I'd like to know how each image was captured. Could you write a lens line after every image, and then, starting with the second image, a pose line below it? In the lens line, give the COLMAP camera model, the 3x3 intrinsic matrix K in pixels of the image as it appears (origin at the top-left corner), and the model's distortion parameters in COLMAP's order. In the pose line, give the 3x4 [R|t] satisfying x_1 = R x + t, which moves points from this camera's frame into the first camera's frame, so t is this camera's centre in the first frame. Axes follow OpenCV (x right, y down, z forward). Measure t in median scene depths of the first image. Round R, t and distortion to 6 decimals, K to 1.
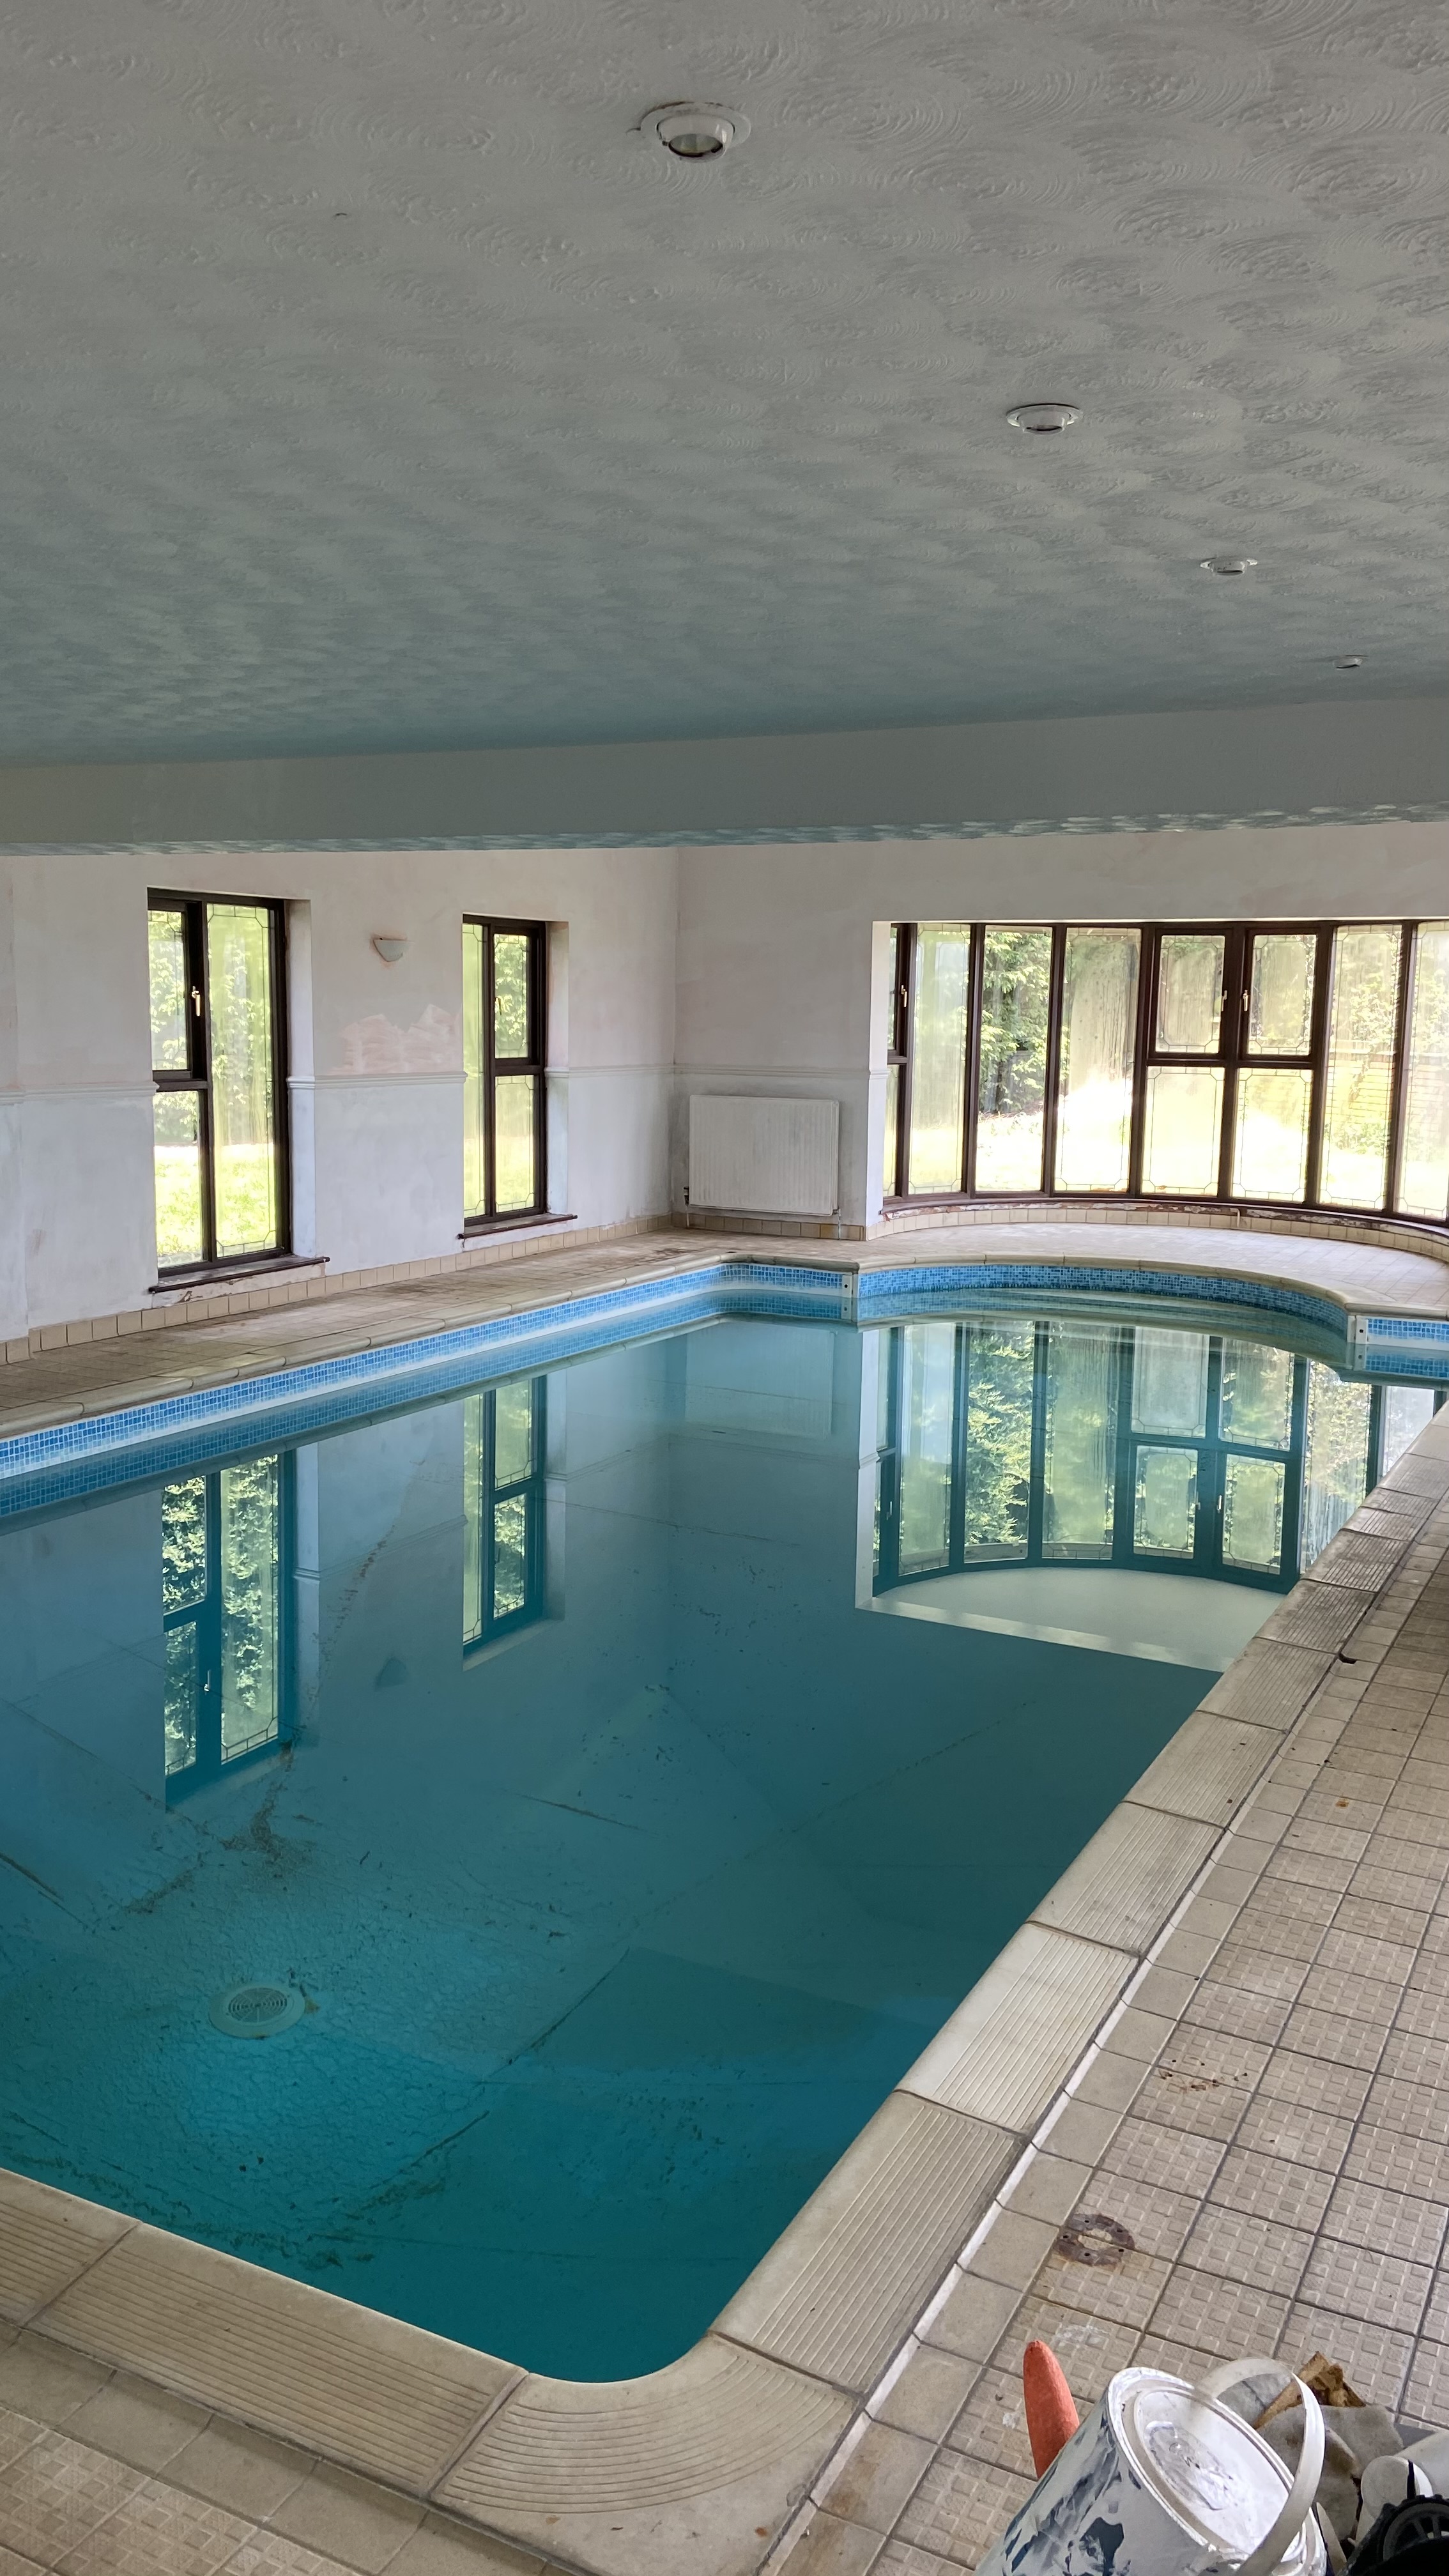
lens RADIAL K [[1937.8, 0, 724.5], [0, 1937.8, 1288.0], [0, 0, 1]] dist [0.144479, -0.179738]
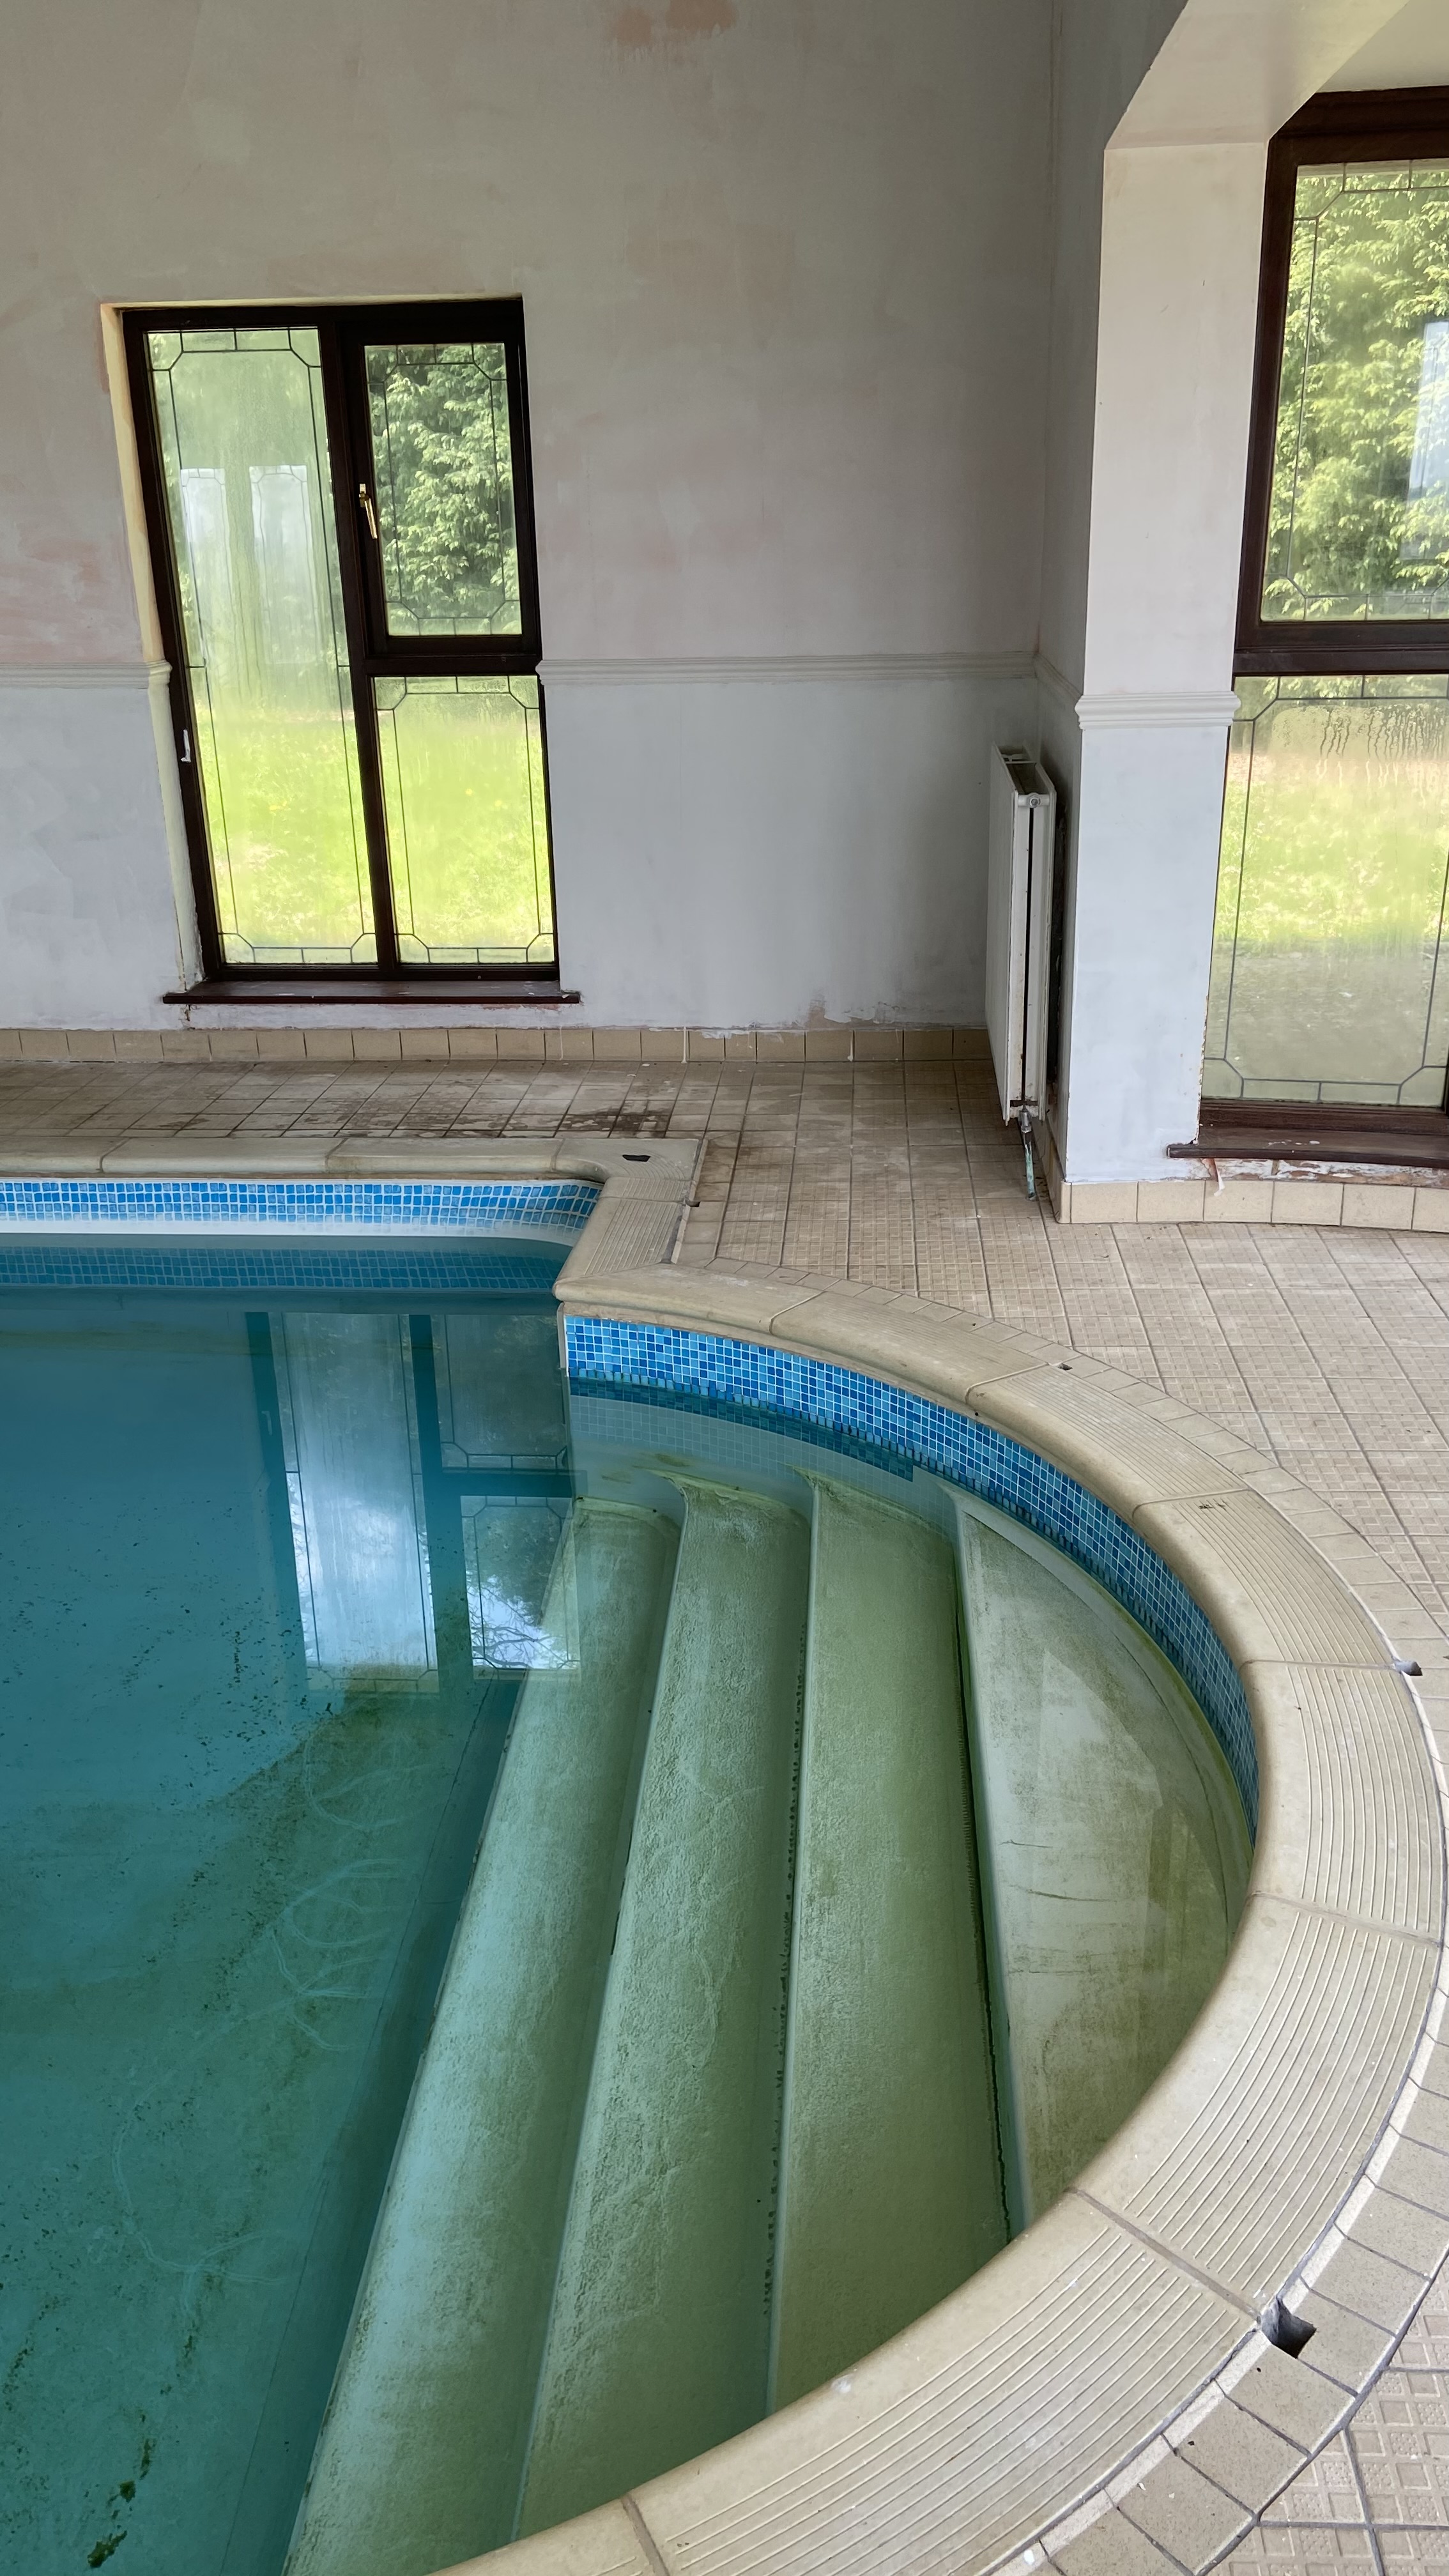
lens RADIAL K [[1937.8, 0, 724.5], [0, 1937.8, 1288.0], [0, 0, 1]] dist [0.144479, -0.179738]
pose [[0.392223, 0.307458, -0.866967, 0.364036], [-0.105951, 0.951315, 0.289437, -0.109698], [0.913748, -0.021668, 0.405703, 0.840245]]
